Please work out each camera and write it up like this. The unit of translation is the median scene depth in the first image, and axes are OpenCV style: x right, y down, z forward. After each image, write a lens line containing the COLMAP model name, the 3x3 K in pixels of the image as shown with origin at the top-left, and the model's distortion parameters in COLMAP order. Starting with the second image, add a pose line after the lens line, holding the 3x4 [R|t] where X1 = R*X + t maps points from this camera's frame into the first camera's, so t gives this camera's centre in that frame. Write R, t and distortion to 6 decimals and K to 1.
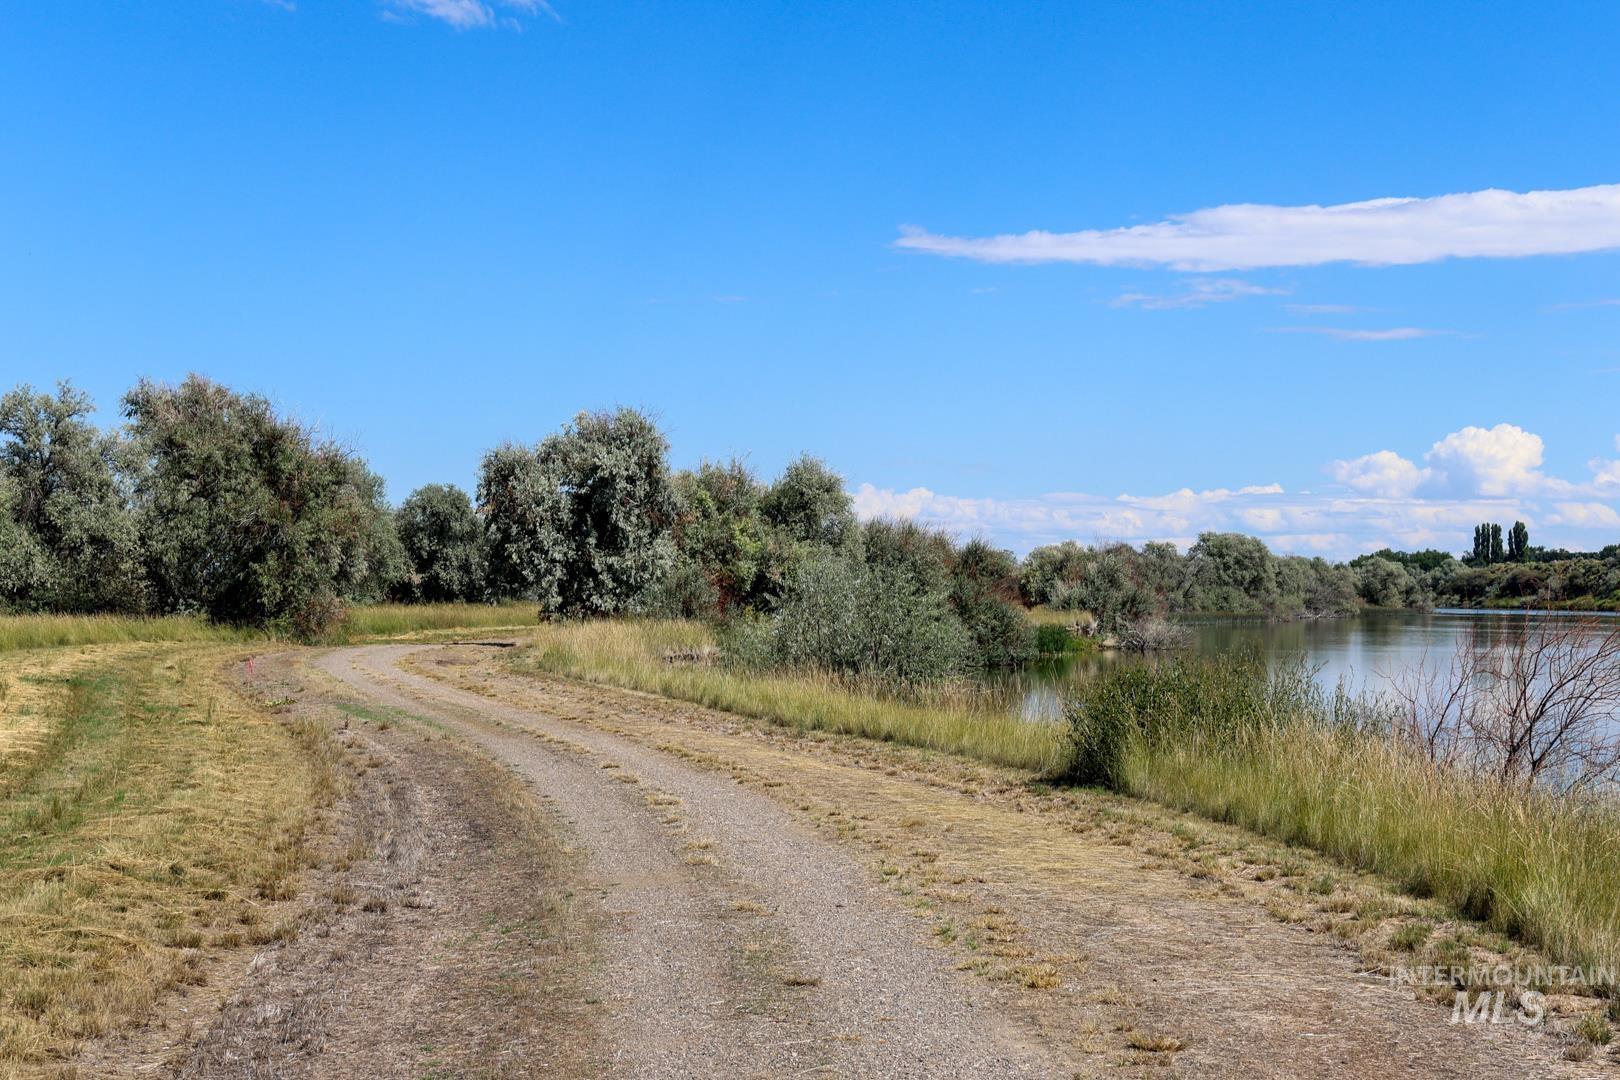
lens RADIAL K [[2524.4, 0, 809.8], [0, 2524.4, 540.2], [0, 0, 1]] dist [0.126073, 0.000000]
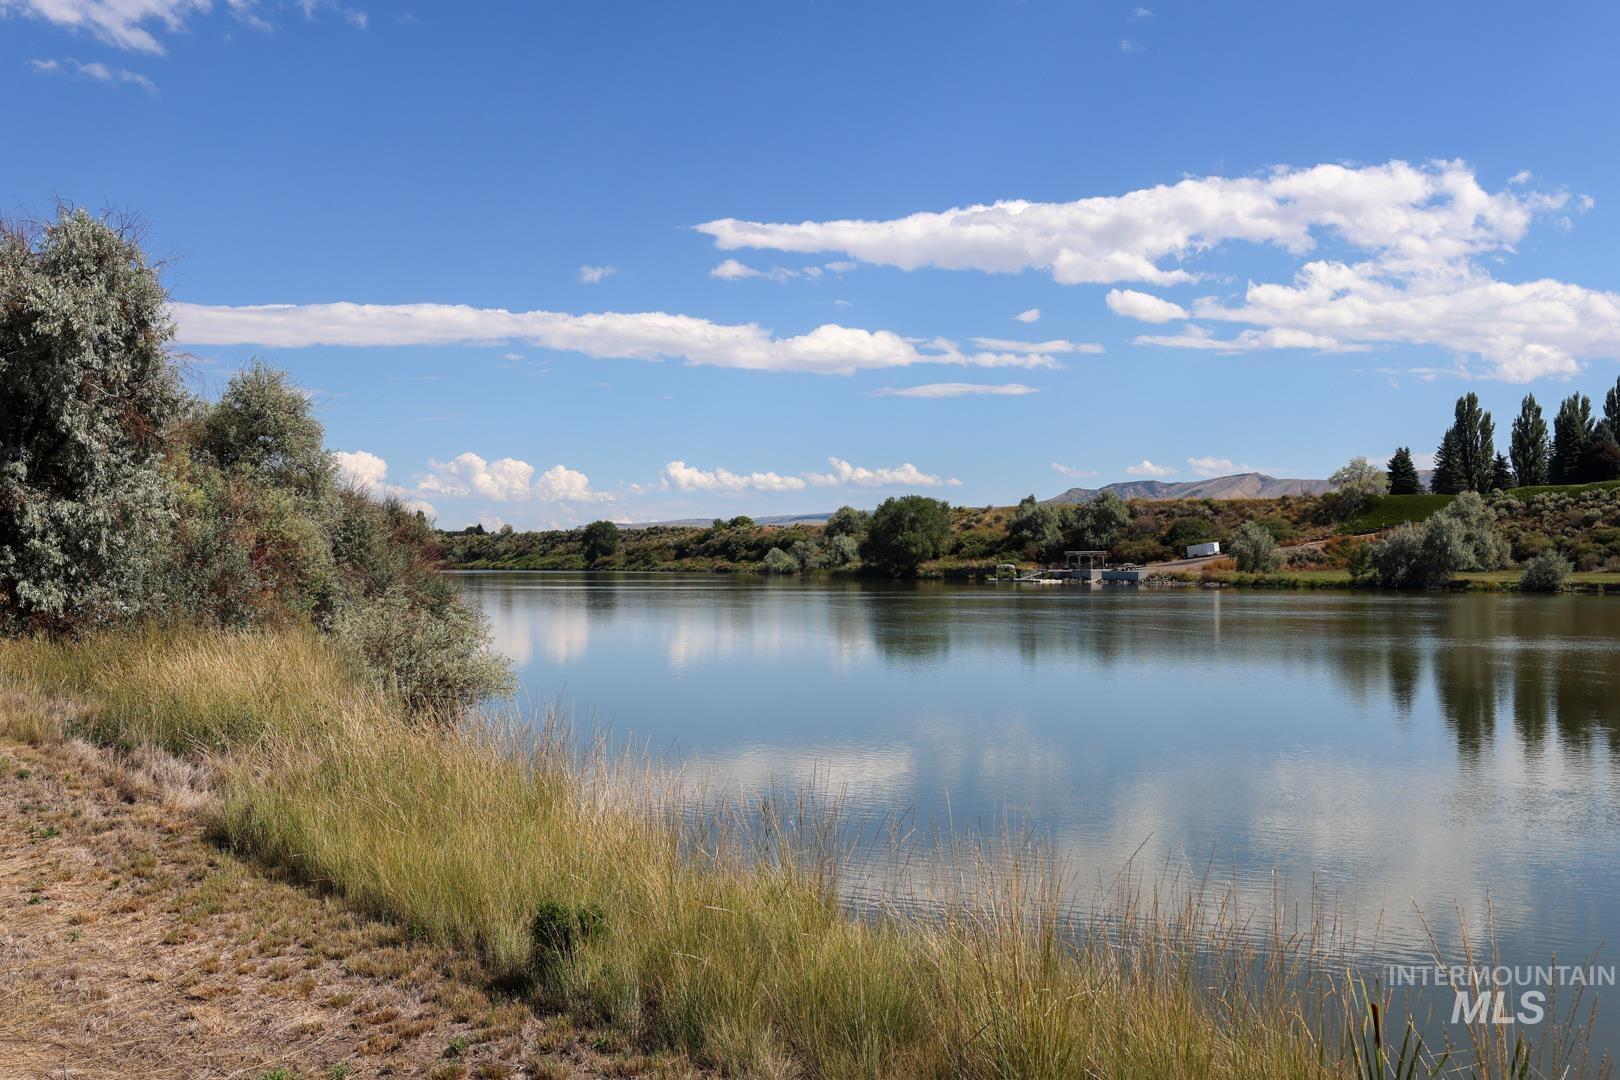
lens RADIAL K [[1619.6, 0, 809.0], [0, 1619.6, 537.9], [0, 0, 1]] dist [-0.011717, 0.000000]
pose [[0.857276, -0.011328, 0.514733, -0.115234], [0.007557, 0.999927, 0.009421, 0.011709], [-0.514802, -0.004186, 0.857299, 0.653074]]
